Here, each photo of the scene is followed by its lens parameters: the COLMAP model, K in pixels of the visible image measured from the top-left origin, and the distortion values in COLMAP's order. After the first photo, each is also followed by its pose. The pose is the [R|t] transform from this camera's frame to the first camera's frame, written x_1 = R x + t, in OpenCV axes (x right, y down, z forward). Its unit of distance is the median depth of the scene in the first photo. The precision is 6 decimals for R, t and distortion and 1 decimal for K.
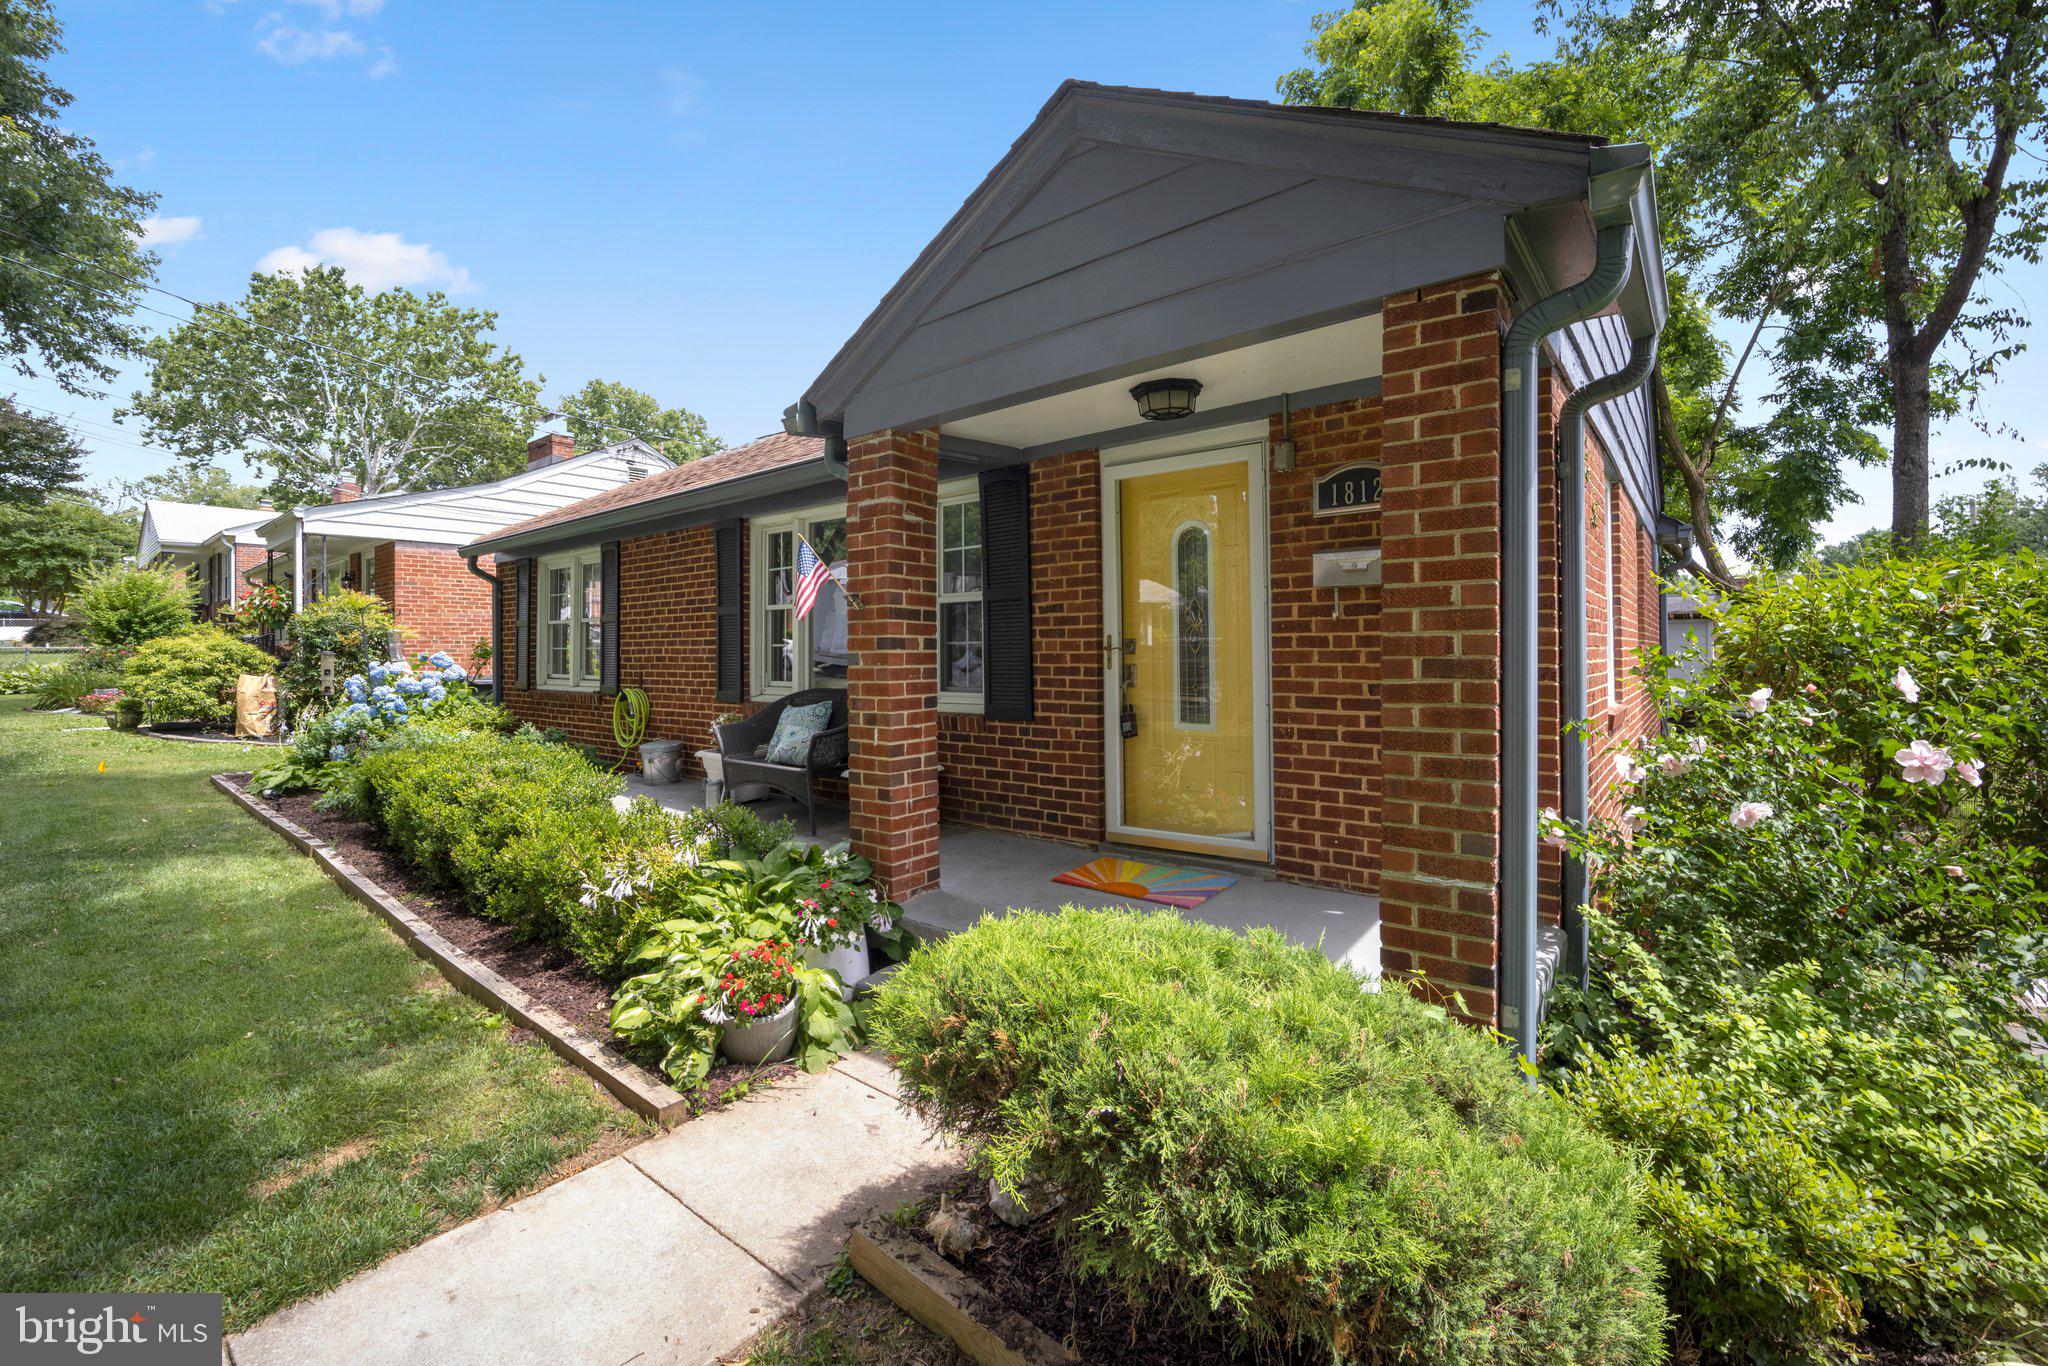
lens RADIAL K [[836.0, 0, 1051.2], [0, 836.0, 660.2], [0, 0, 1]] dist [-0.016529, -0.001039]
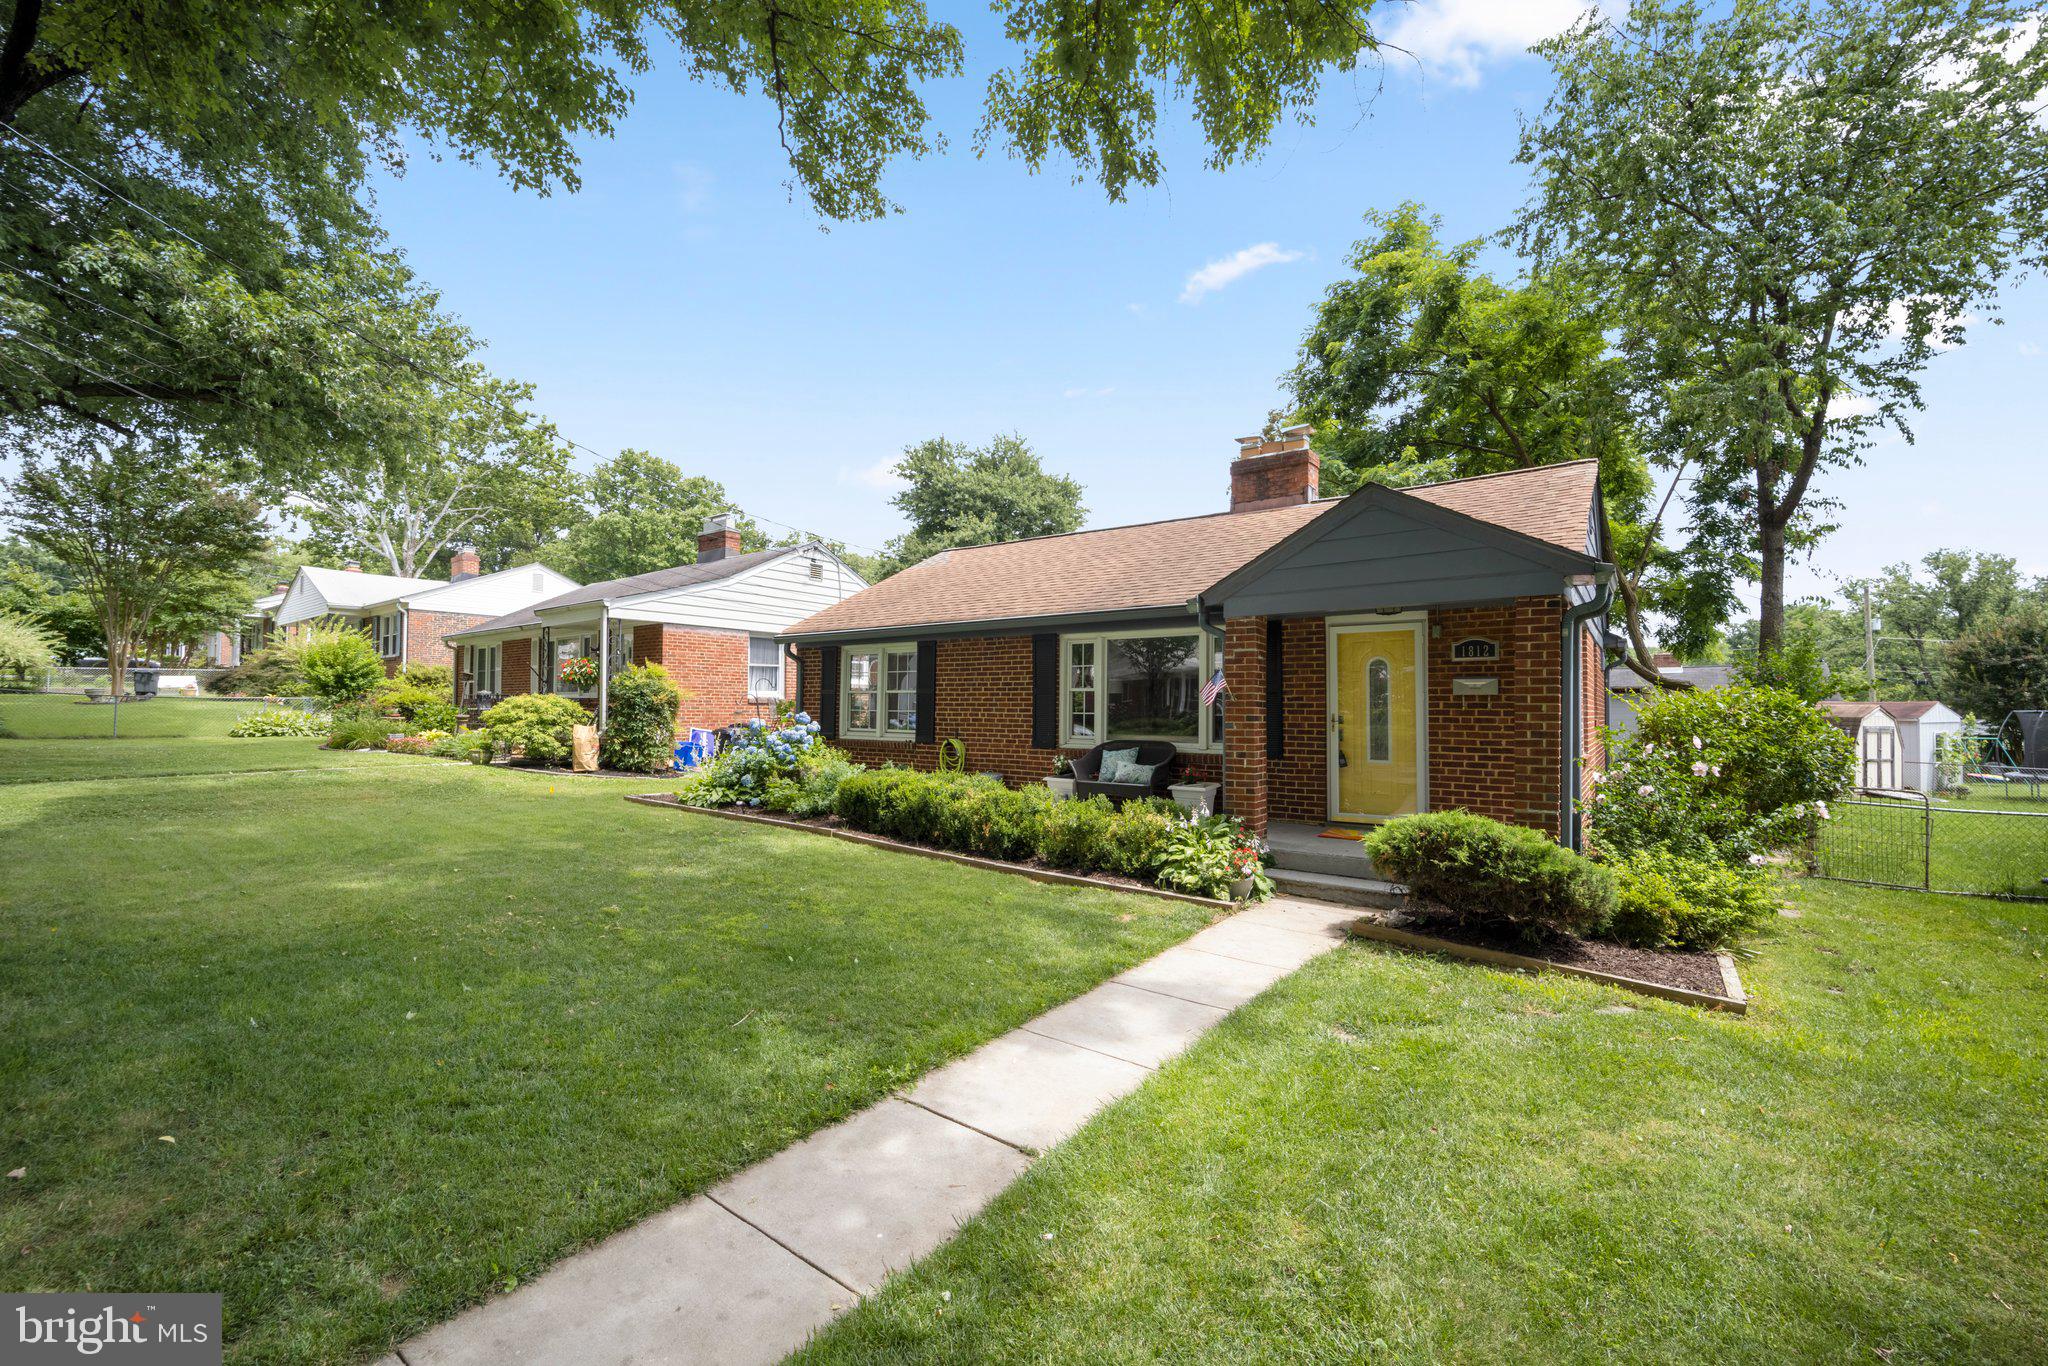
lens RADIAL K [[836.0, 0, 1031.7], [0, 836.0, 692.1], [0, 0, 1]] dist [-0.016529, -0.001039]
pose [[0.999321, 0.013792, 0.034175, -0.287450], [-0.012850, 0.999536, -0.027622, -0.007440], [-0.034540, 0.027164, 0.999034, -0.374775]]
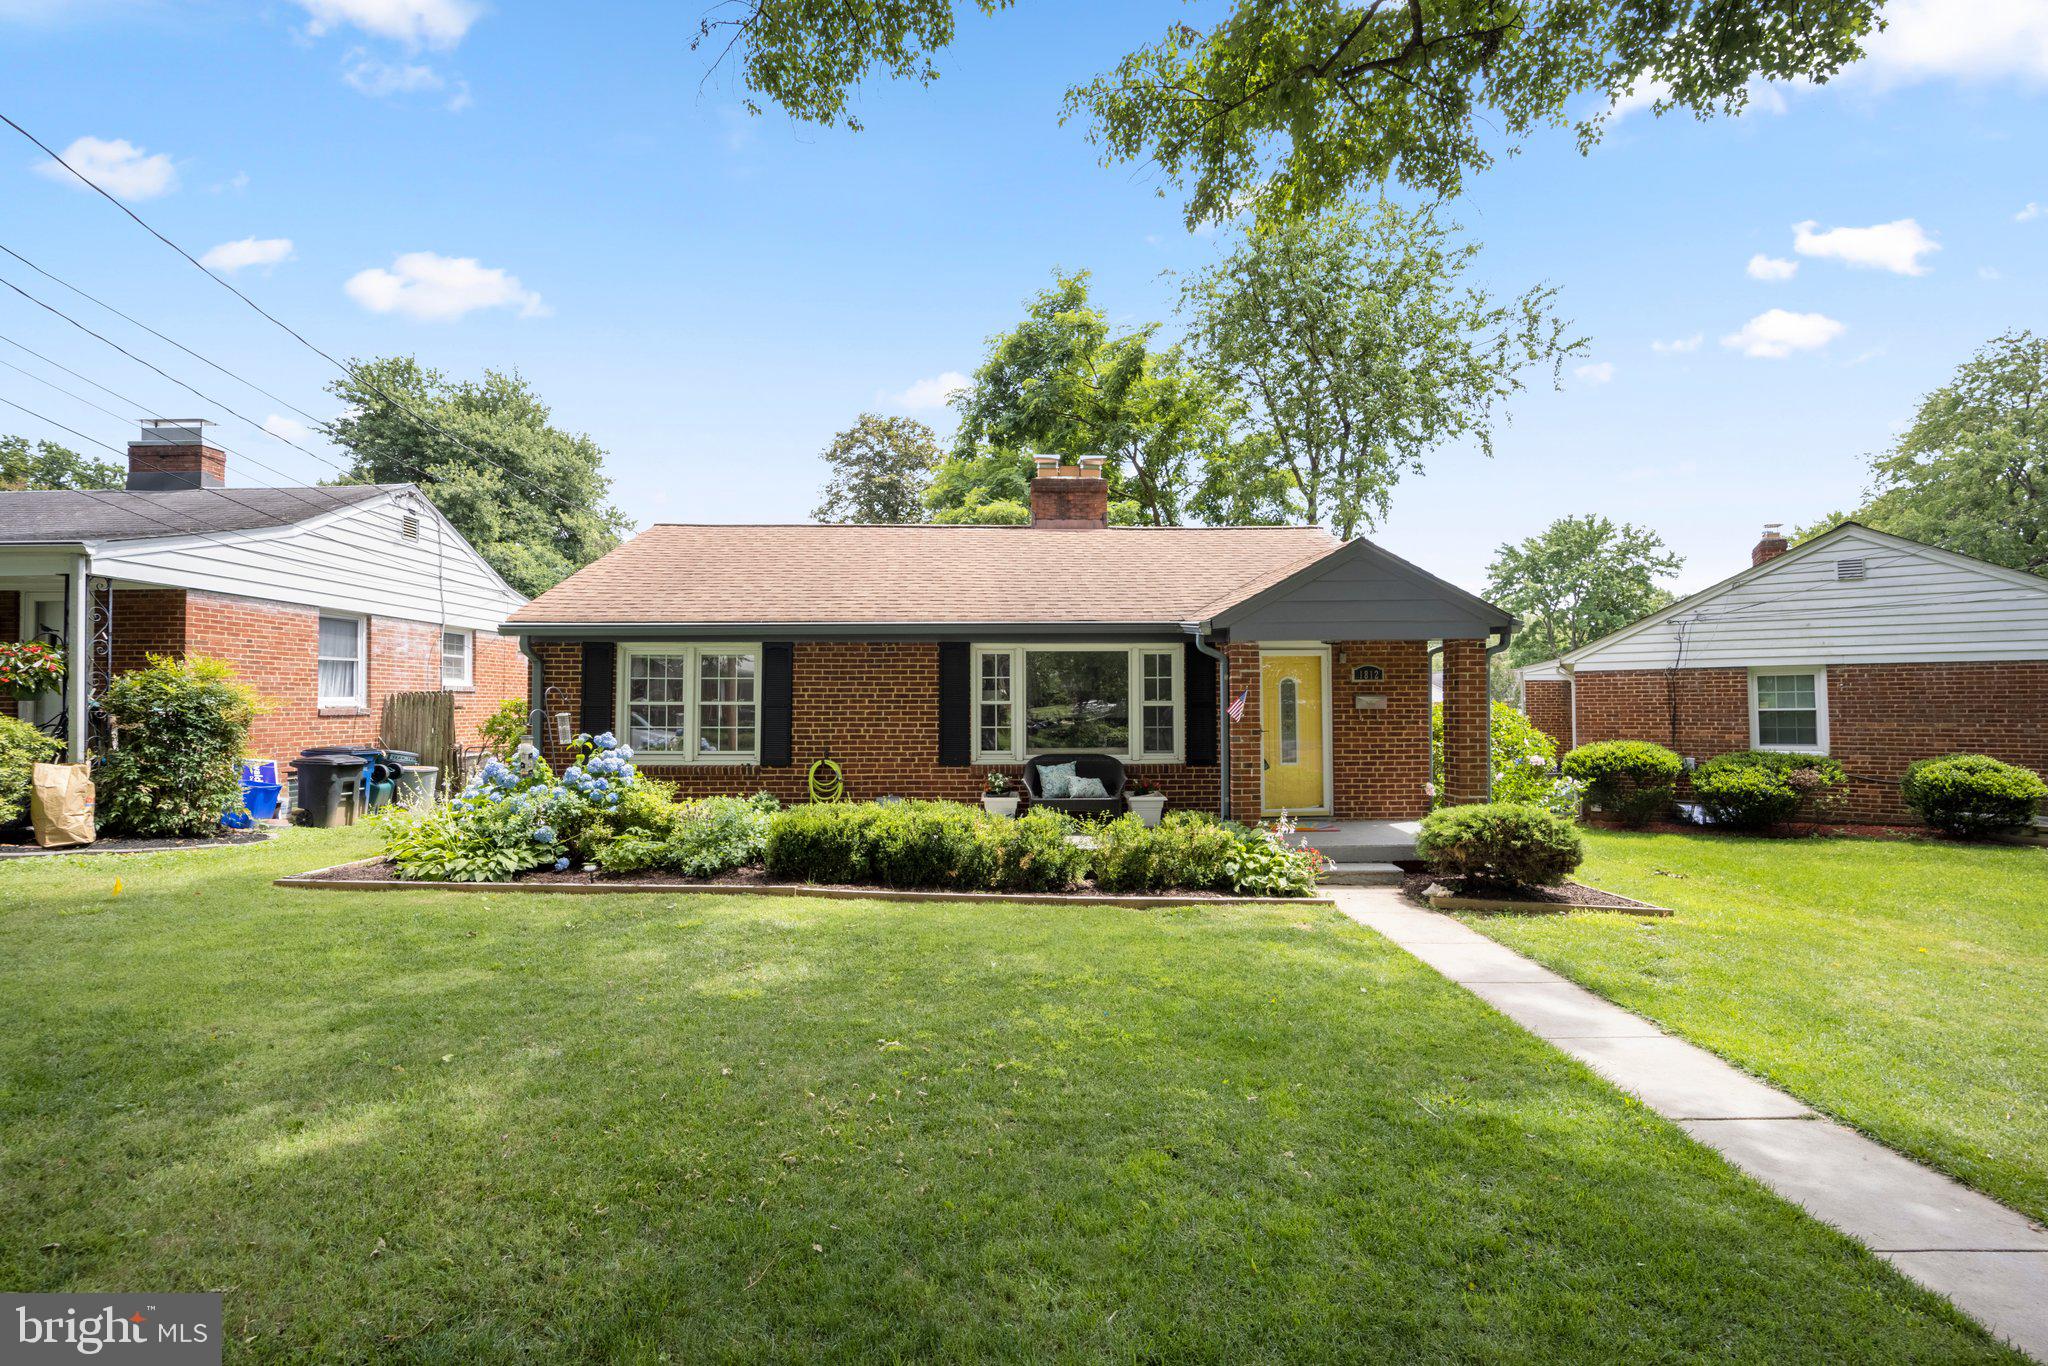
lens RADIAL K [[836.0, 0, 1003.4], [0, 836.0, 686.1], [0, 0, 1]] dist [-0.016529, -0.001039]
pose [[0.767537, 0.017622, 0.640762, -0.784349], [0.002171, 0.999545, -0.030088, -0.028244], [-0.641001, 0.024485, 0.767150, -0.119046]]
